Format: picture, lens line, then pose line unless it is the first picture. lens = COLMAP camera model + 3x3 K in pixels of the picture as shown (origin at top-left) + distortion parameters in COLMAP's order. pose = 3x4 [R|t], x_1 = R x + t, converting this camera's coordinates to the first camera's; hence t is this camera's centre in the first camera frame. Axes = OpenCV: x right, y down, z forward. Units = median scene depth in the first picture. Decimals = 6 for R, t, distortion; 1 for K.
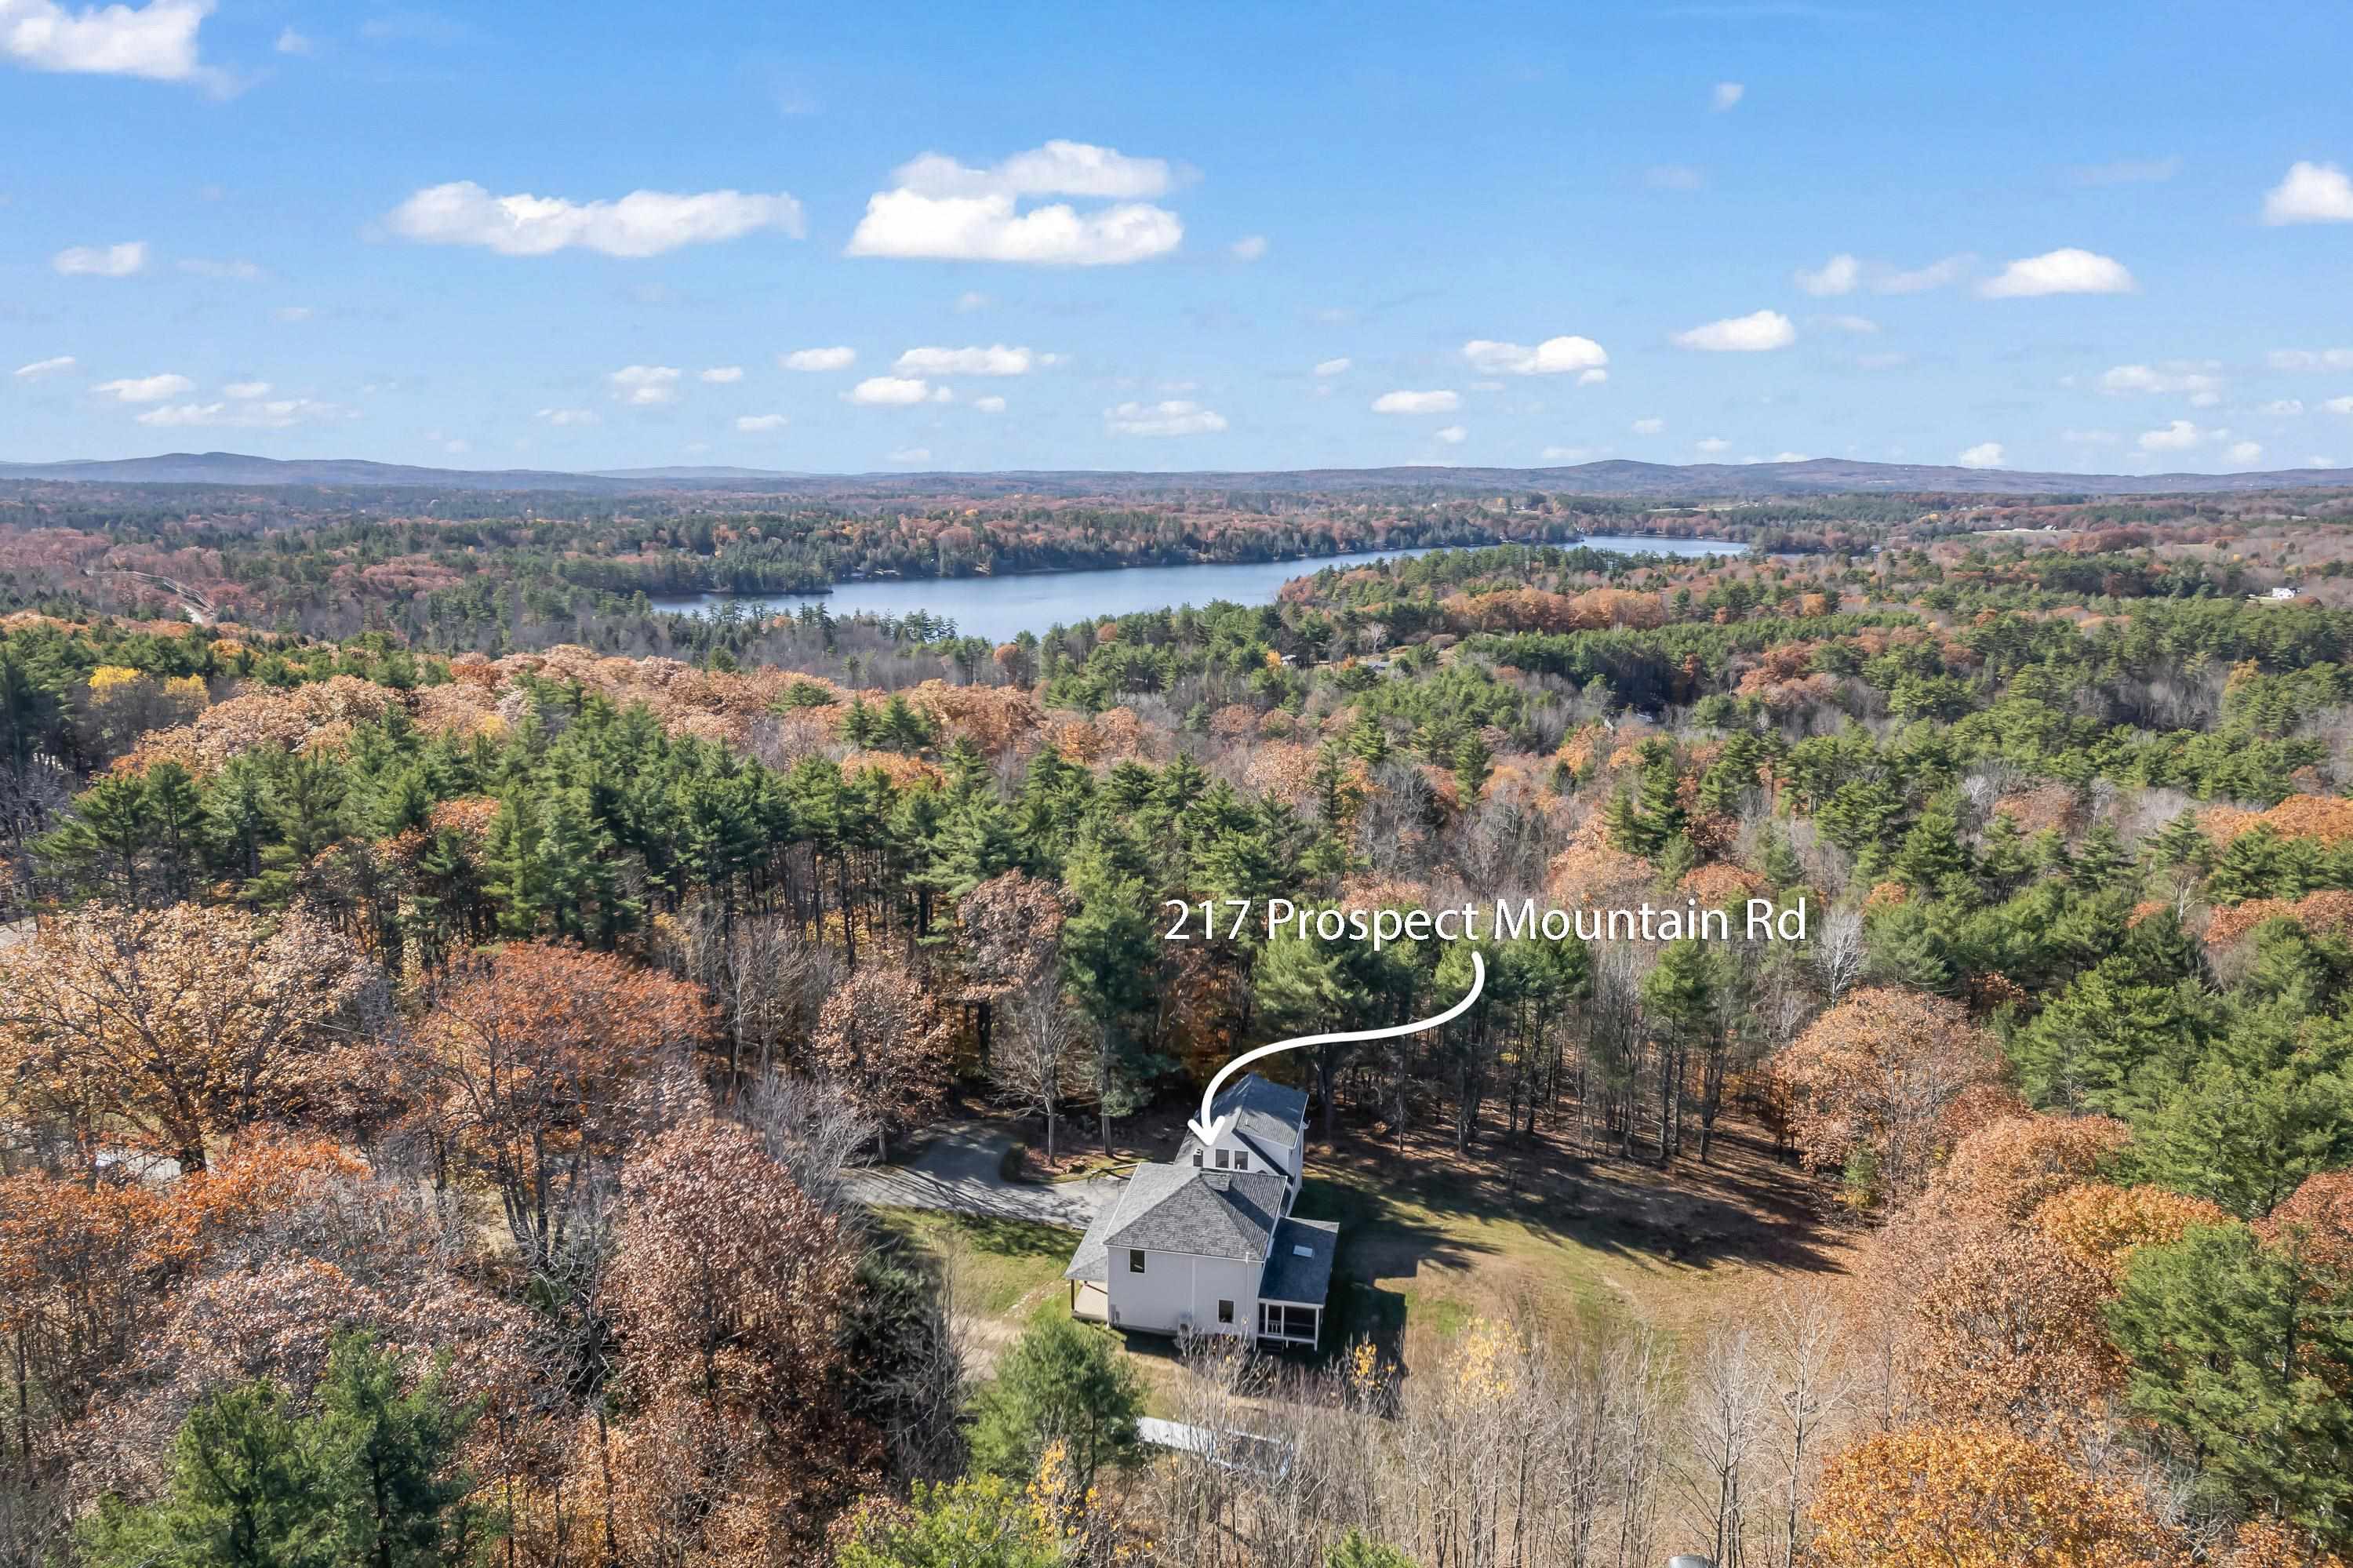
lens RADIAL K [[1509.3, 0, 1178.7], [0, 1509.3, 771.9], [0, 0, 1]] dist [-0.043958, 0.026850]
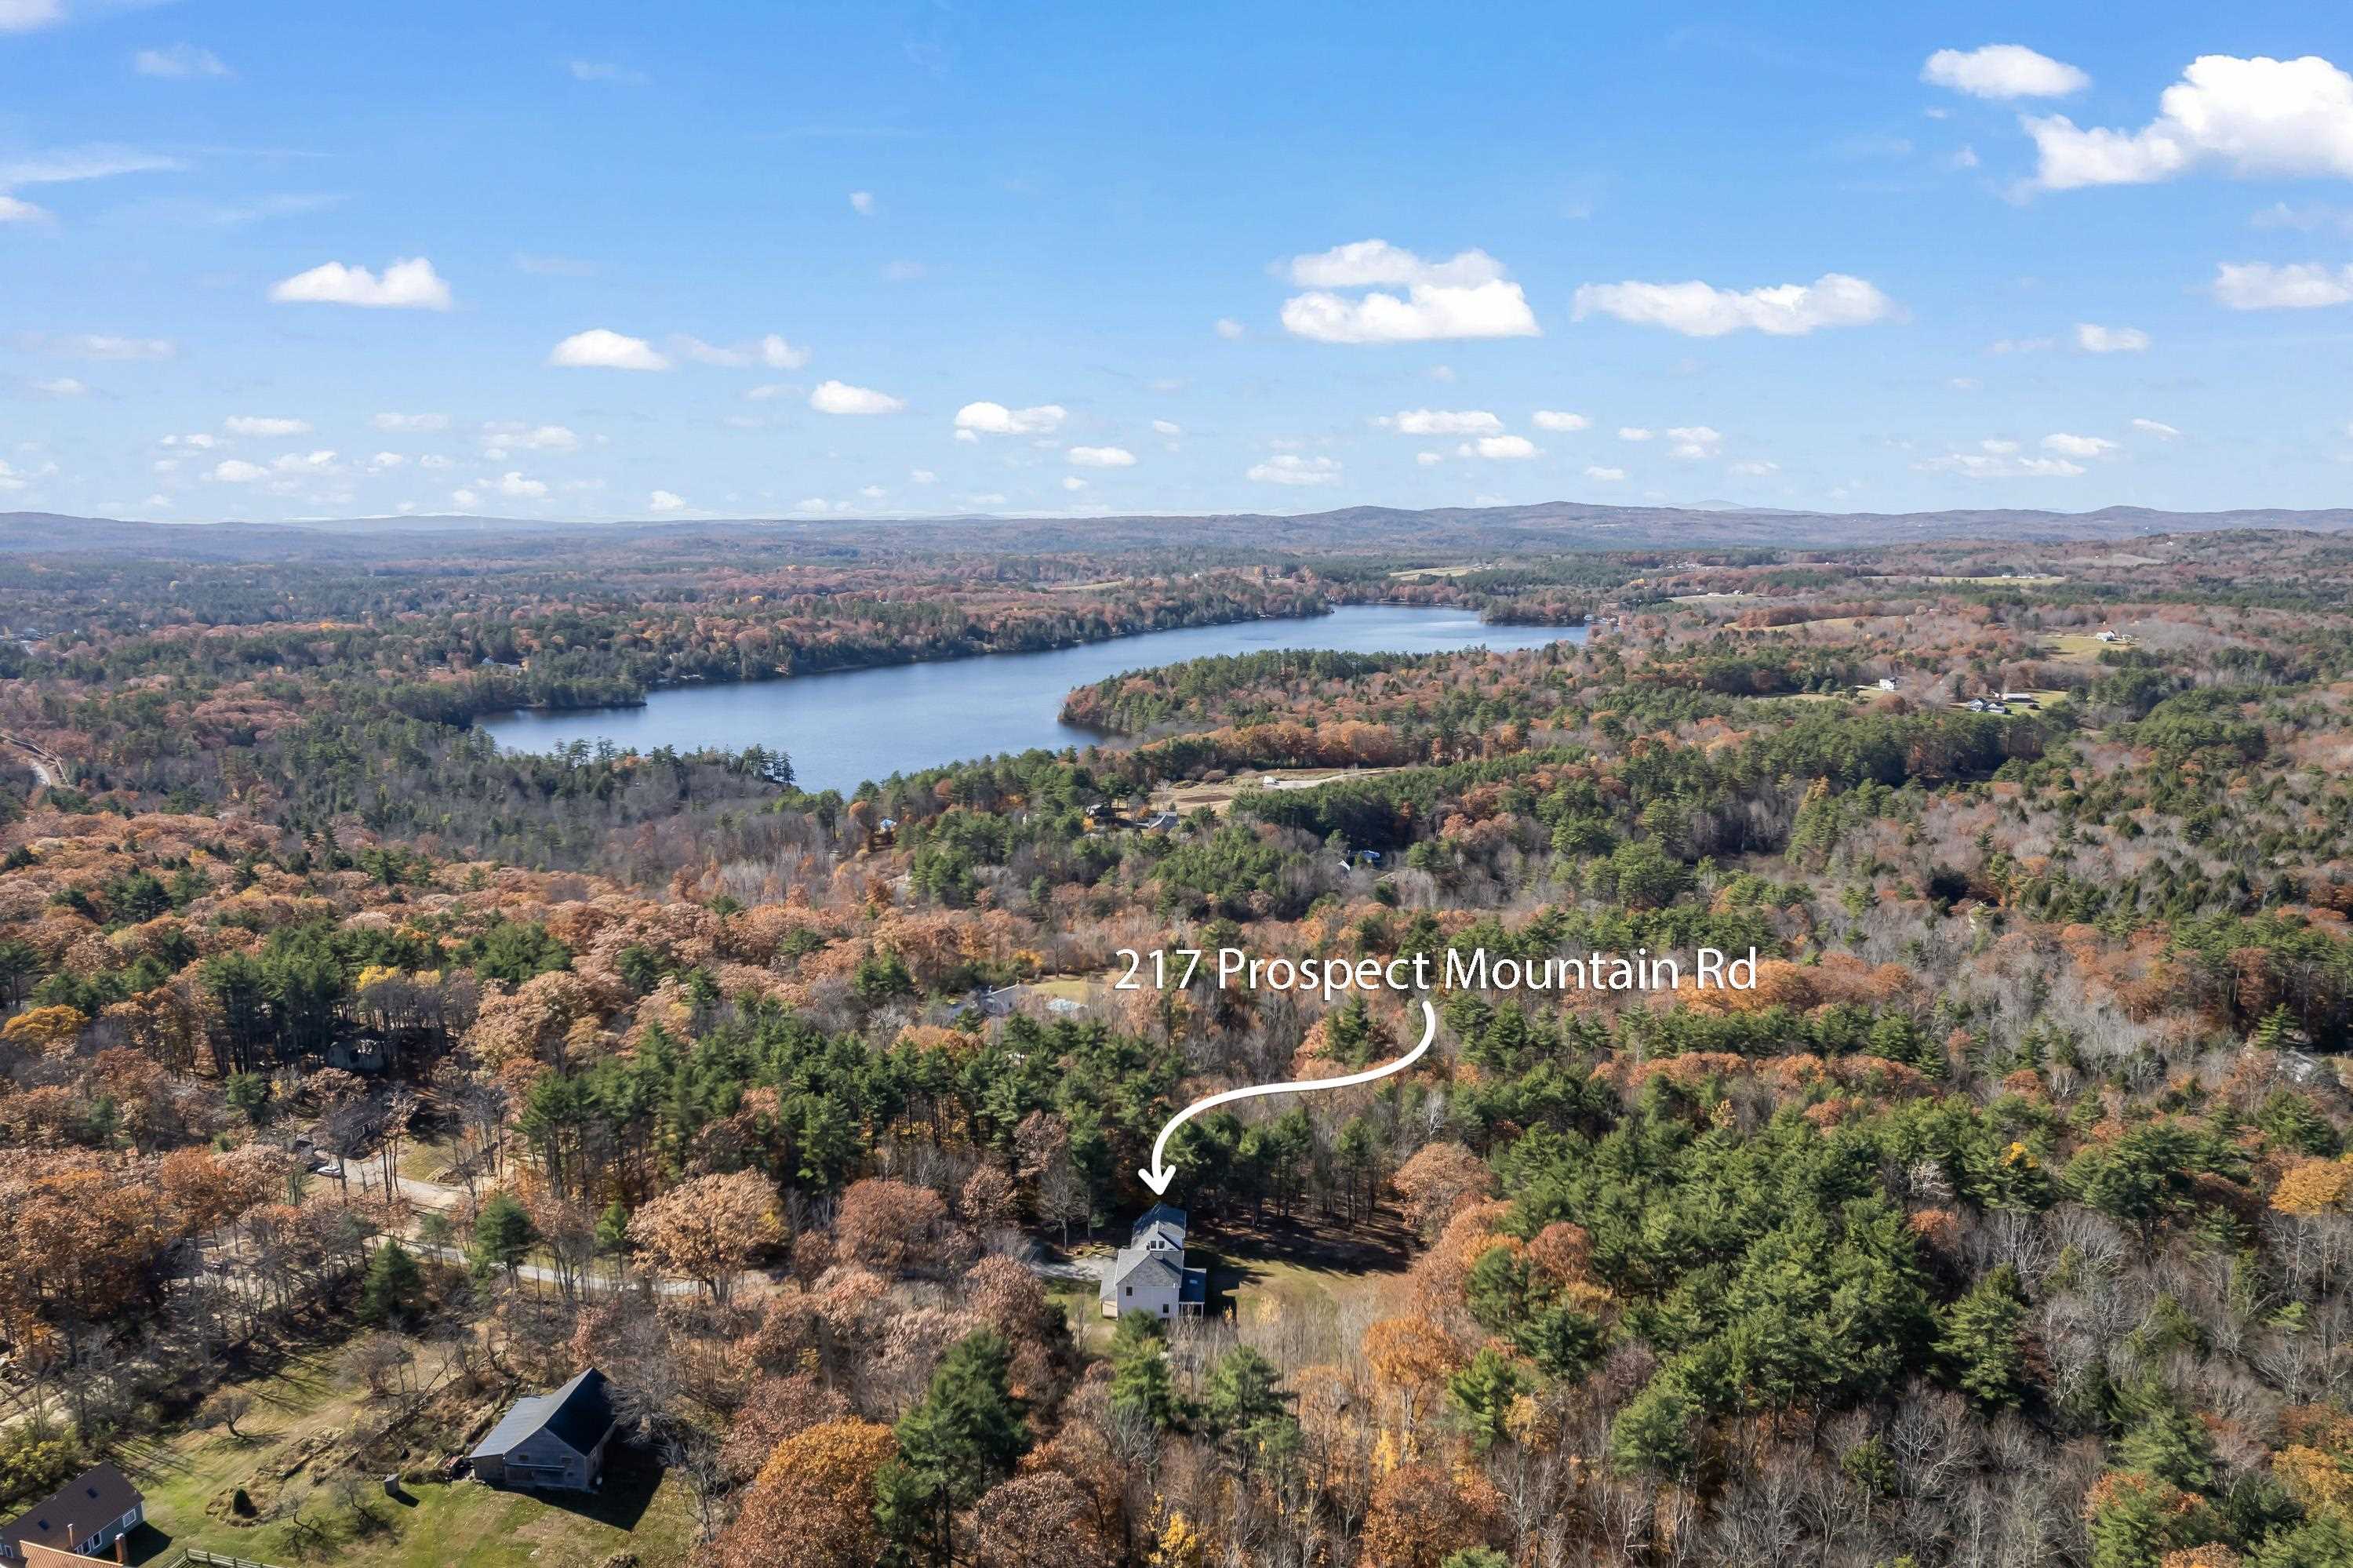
lens RADIAL K [[1509.3, 0, 1169.1], [0, 1509.3, 791.7], [0, 0, 1]] dist [-0.043958, 0.026850]
pose [[0.988672, -0.036656, 0.145544, -0.052390], [0.038410, 0.999219, -0.009259, -0.084315], [-0.145091, 0.014745, 0.989308, -0.263038]]
